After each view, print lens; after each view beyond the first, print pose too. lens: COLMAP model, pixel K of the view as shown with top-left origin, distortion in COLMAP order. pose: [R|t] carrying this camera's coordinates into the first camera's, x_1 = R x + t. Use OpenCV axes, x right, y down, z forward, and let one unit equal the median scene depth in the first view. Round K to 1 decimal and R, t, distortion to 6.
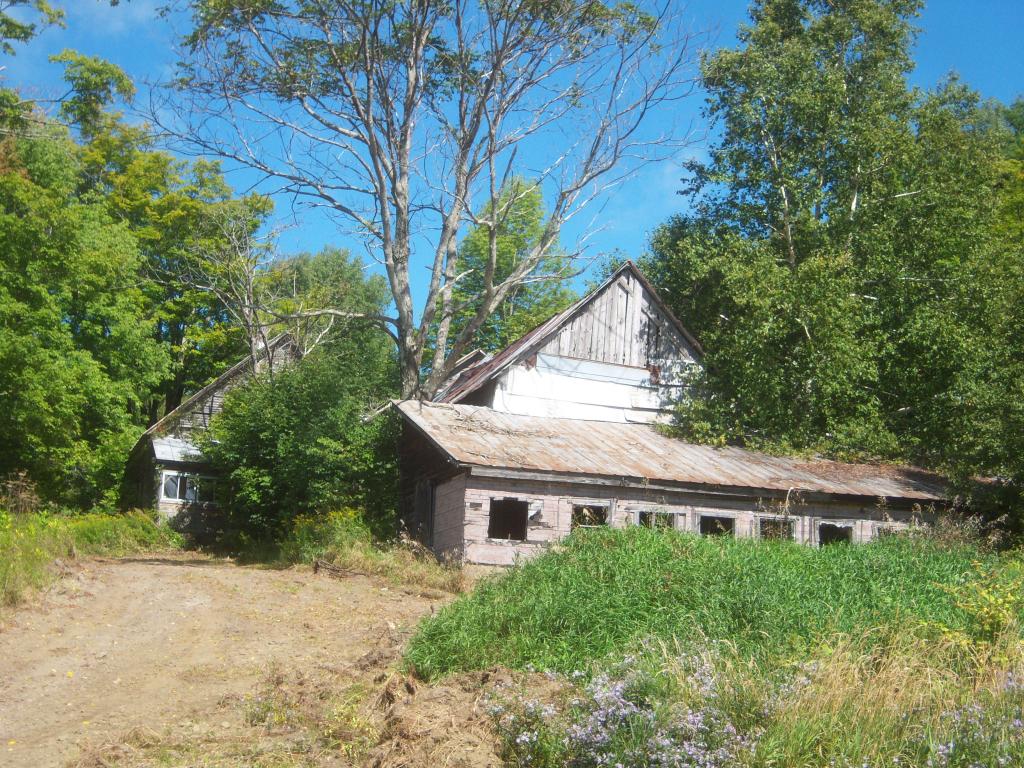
lens RADIAL K [[1666.0, 0, 512.0], [0, 1666.0, 384.0], [0, 0, 1]] dist [0.015475, 0.028968]
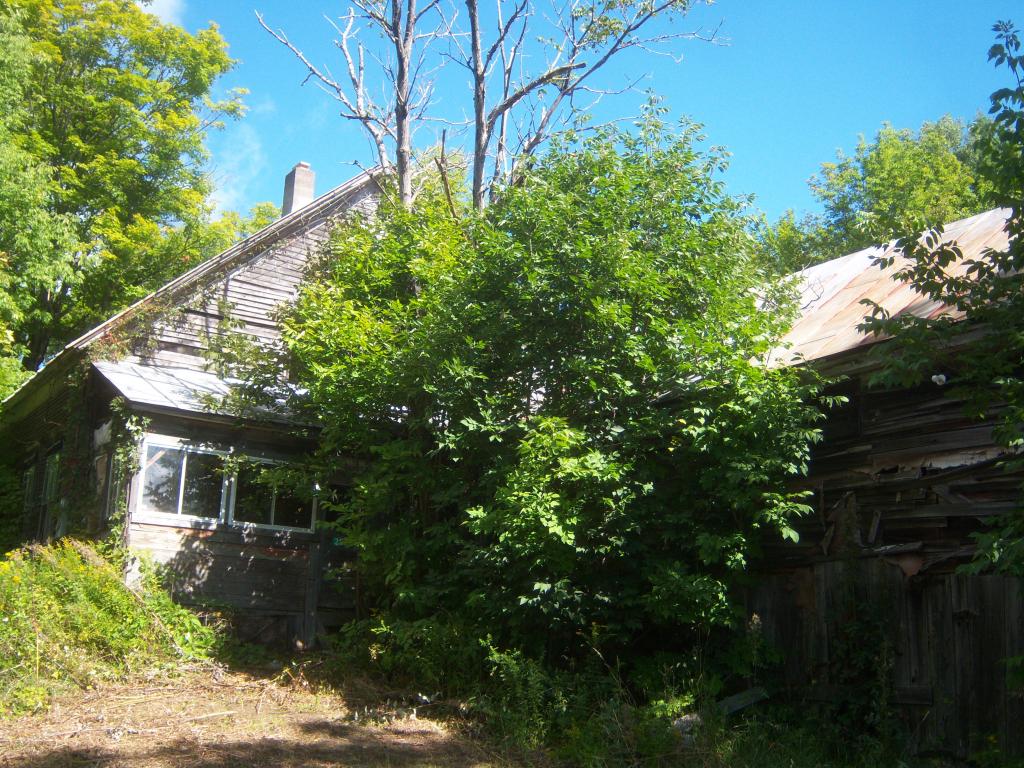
lens RADIAL K [[1083.3, 0, 512.0], [0, 1083.3, 384.0], [0, 0, 1]] dist [-0.093446, -0.000599]
pose [[0.956151, 0.057097, 0.287254, -0.199966], [-0.044052, 0.997692, -0.051677, 0.049522], [-0.289542, 0.036757, 0.956459, 0.753888]]
